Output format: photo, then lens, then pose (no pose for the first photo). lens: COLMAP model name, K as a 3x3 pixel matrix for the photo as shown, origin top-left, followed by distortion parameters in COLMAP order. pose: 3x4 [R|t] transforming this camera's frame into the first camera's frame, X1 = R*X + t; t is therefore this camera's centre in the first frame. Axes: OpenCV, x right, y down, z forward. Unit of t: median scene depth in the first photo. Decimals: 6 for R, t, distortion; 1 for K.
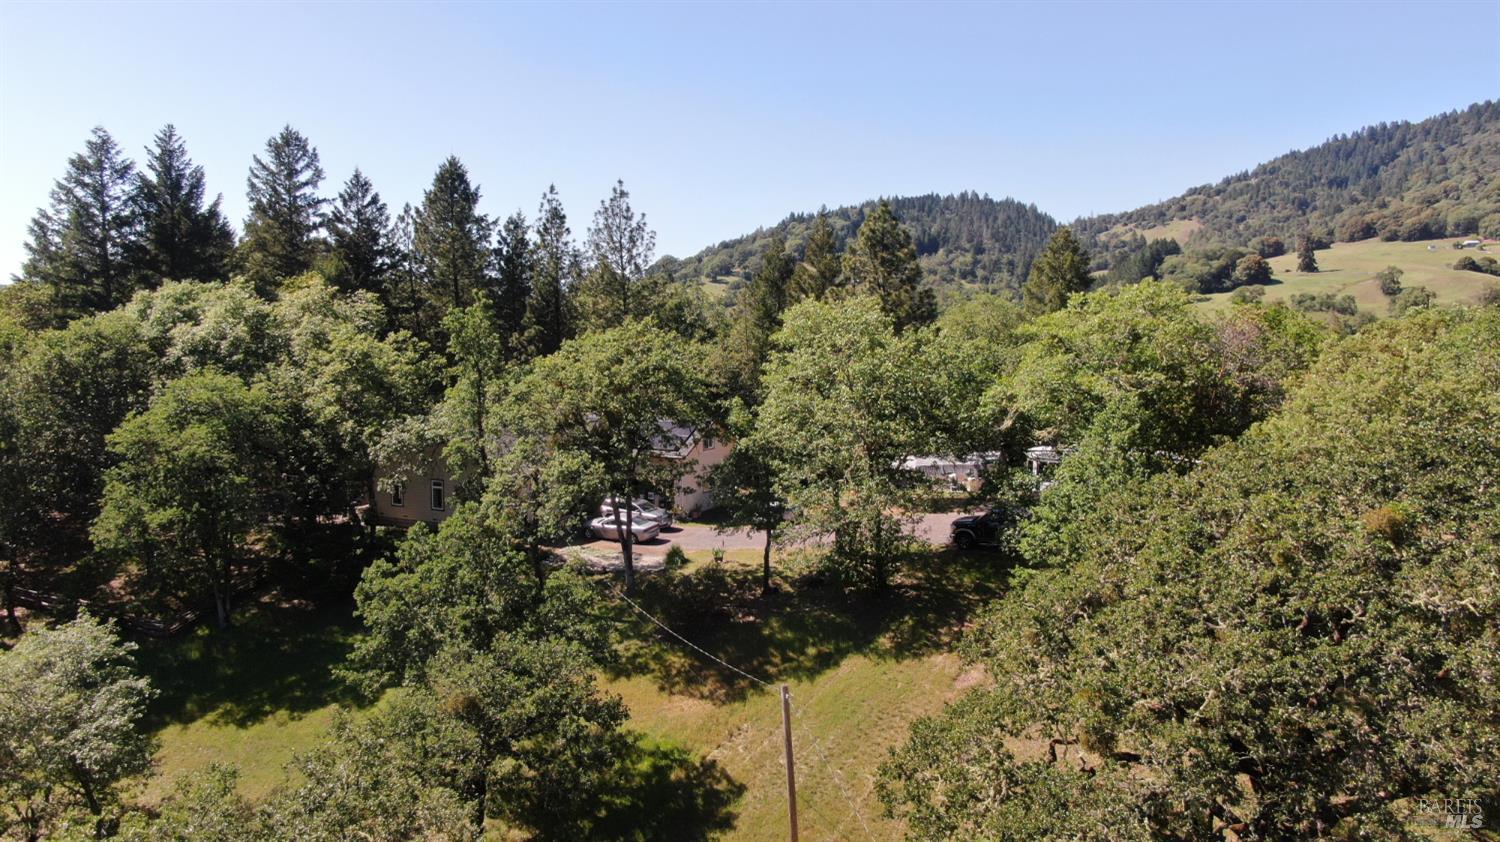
lens RADIAL K [[1093.4, 0, 752.3], [0, 1093.4, 421.7], [0, 0, 1]] dist [-0.007898, -0.000437]
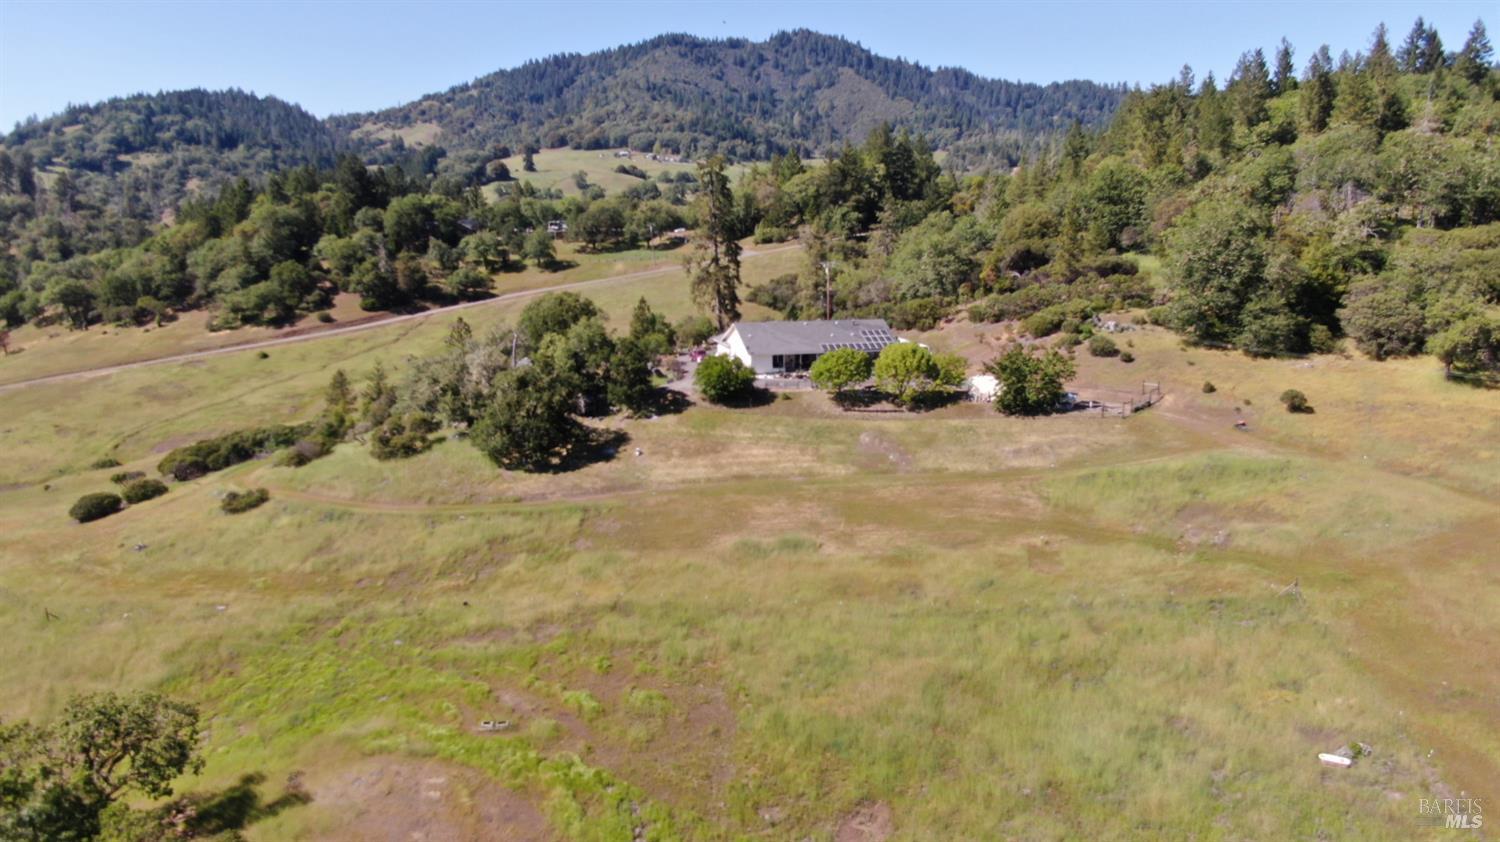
lens RADIAL K [[1093.4, 0, 752.1], [0, 1093.4, 418.5], [0, 0, 1]] dist [-0.007898, -0.000437]
pose [[0.774699, -0.122672, 0.620317, -0.123613], [0.061307, 0.990951, 0.119402, 0.020336], [-0.629351, -0.054471, 0.775210, -0.201362]]
